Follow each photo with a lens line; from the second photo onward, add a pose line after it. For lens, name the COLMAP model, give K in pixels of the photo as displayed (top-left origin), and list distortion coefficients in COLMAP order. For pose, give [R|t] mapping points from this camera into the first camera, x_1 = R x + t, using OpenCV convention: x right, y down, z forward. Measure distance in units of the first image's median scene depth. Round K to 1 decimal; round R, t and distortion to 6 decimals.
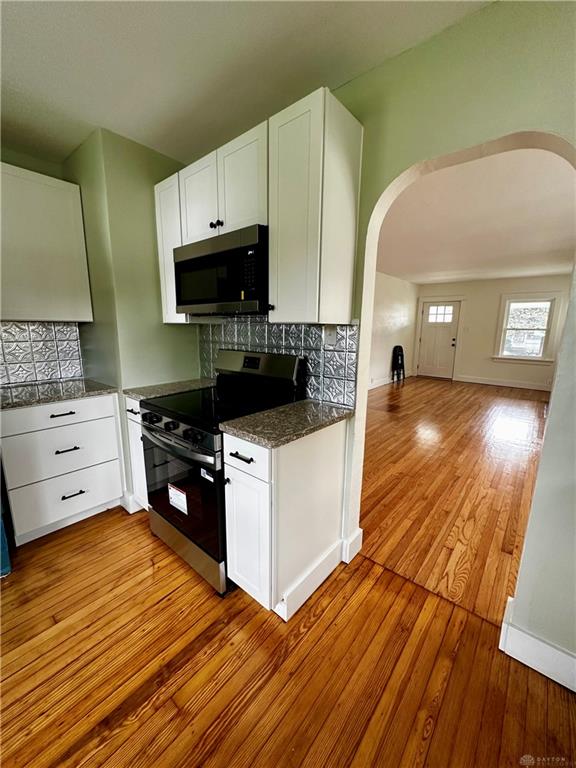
lens RADIAL K [[303.6, 0, 288.1], [0, 303.6, 379.2], [0, 0, 1]] dist [-0.009525, 0.000936]
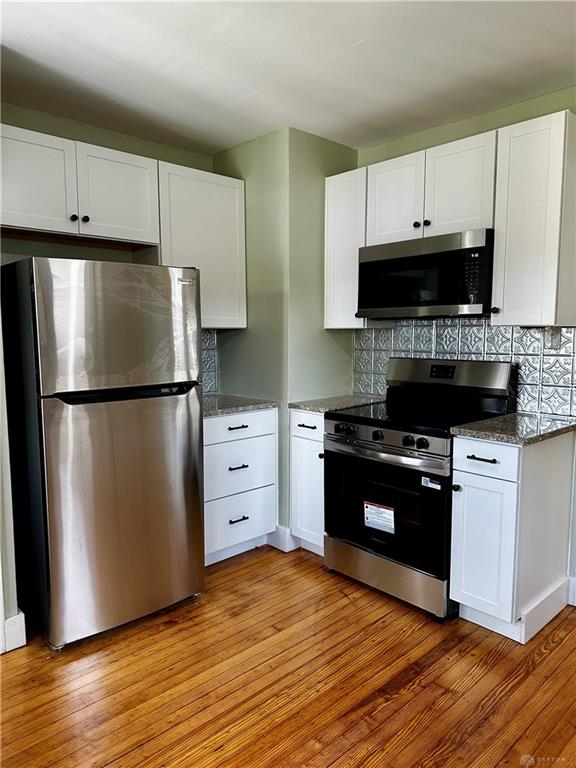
lens RADIAL K [[526.7, 0, 281.0], [0, 526.7, 381.9], [0, 0, 1]] dist [0.030701, -0.045138]
pose [[0.991363, -0.002963, -0.131114, -0.469566], [-0.006824, 0.997225, -0.074130, 0.110775], [0.130970, 0.074384, 0.988592, -0.678122]]
